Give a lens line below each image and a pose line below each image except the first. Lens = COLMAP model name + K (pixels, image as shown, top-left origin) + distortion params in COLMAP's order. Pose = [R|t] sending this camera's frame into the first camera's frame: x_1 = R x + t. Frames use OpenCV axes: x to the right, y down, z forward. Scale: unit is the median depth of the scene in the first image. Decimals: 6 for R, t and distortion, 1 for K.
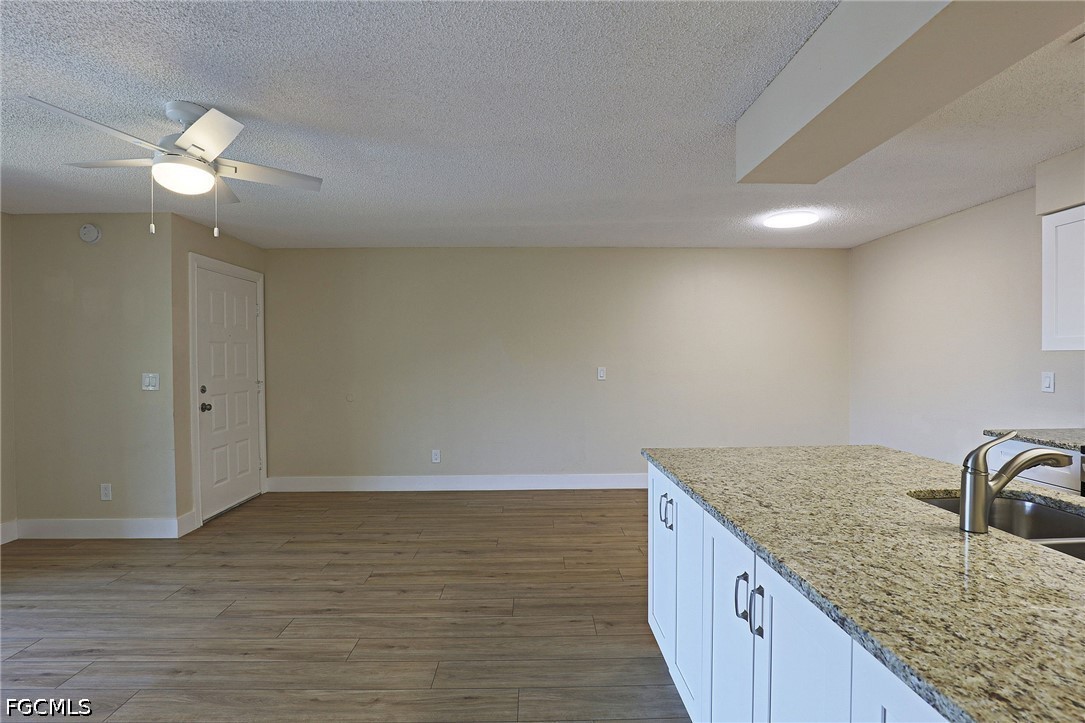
lens RADIAL K [[526.3, 0, 554.3], [0, 526.3, 362.2], [0, 0, 1]] dist [-0.031282, 0.004168]
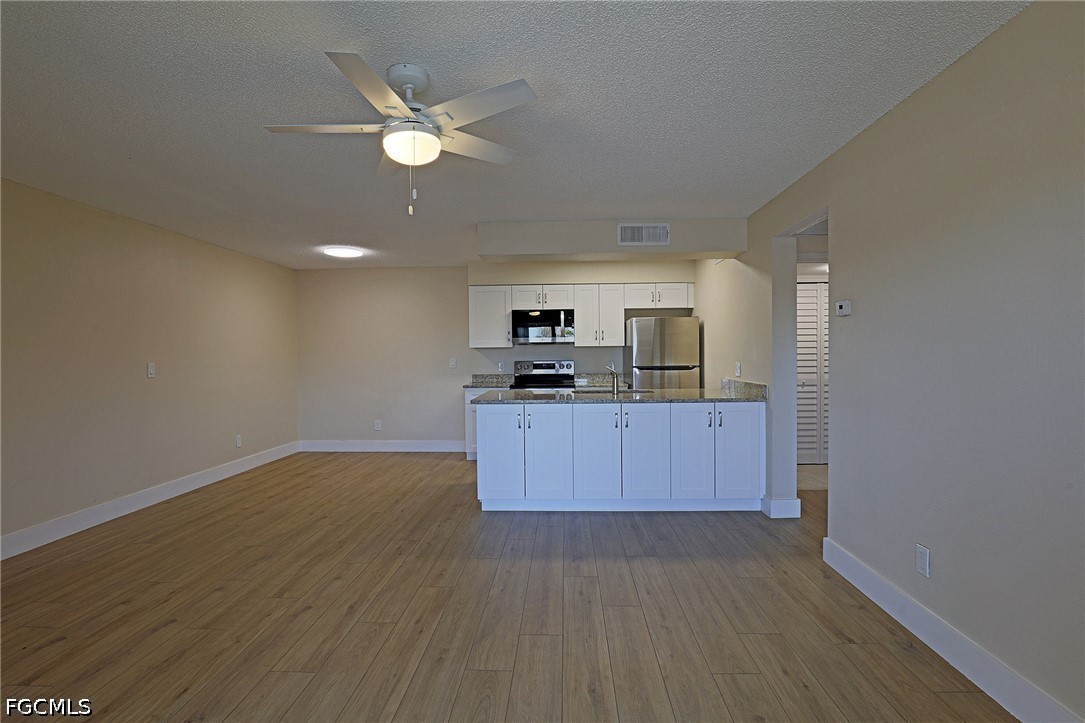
lens RADIAL K [[526.3, 0, 535.1], [0, 526.3, 360.7], [0, 0, 1]] dist [-0.031282, 0.004168]
pose [[0.083895, -0.007384, 0.996447, -0.938847], [0.023676, 0.999705, 0.005415, 0.021205], [-0.996193, 0.023137, 0.084045, 0.401458]]
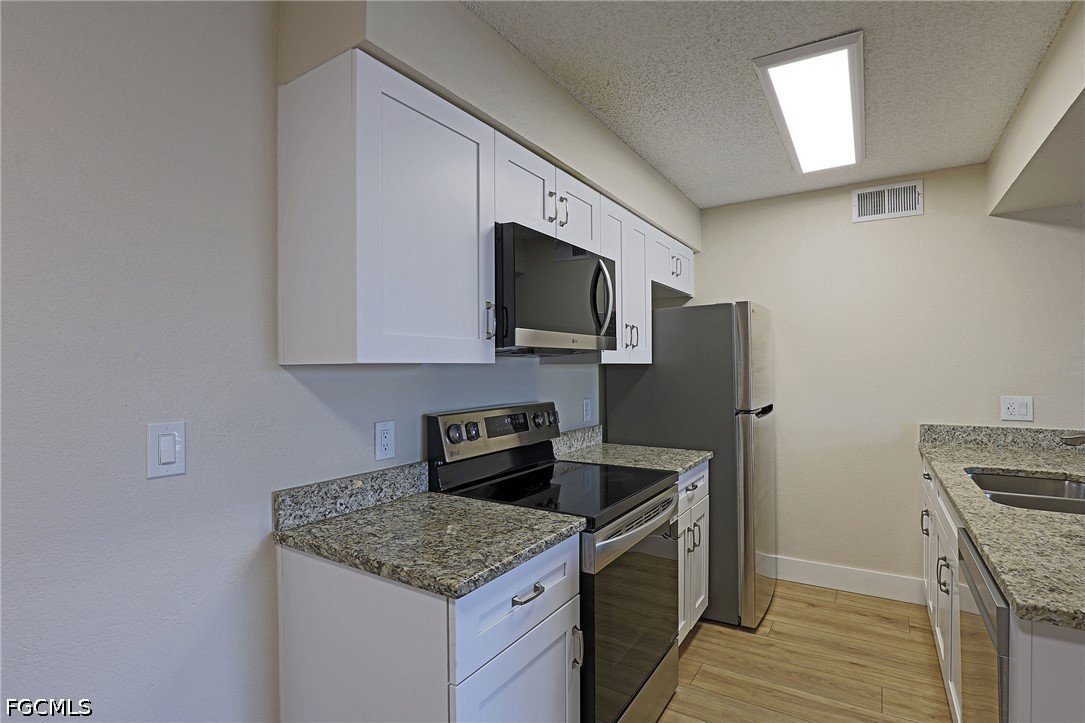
lens RADIAL K [[526.3, 0, 544.7], [0, 526.3, 363.3], [0, 0, 1]] dist [-0.031282, 0.004168]
pose [[-0.824680, 0.015176, 0.565397, 0.435699], [0.020183, 0.999793, 0.002602, -0.015115], [-0.565240, 0.013557, -0.824815, 0.947970]]
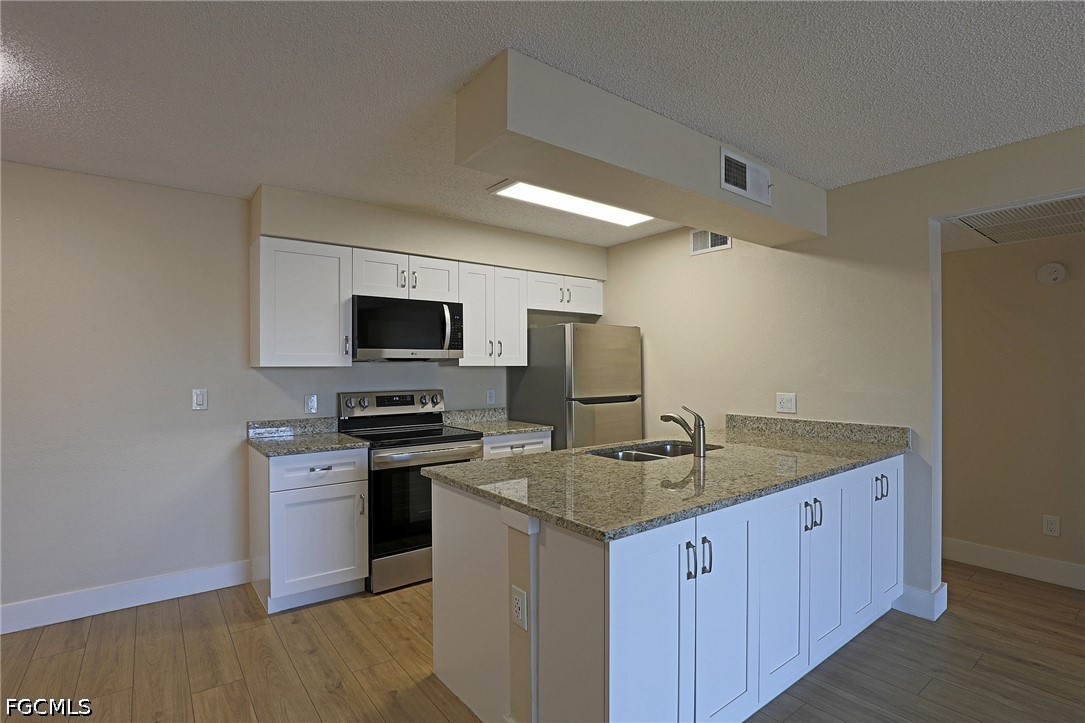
lens RADIAL K [[526.3, 0, 542.7], [0, 526.3, 364.0], [0, 0, 1]] dist [-0.031282, 0.004168]
pose [[-0.580035, 0.013413, 0.814481, -0.163978], [0.019746, 0.999802, -0.002403, -0.010745], [-0.814352, 0.014689, -0.580185, 0.856270]]
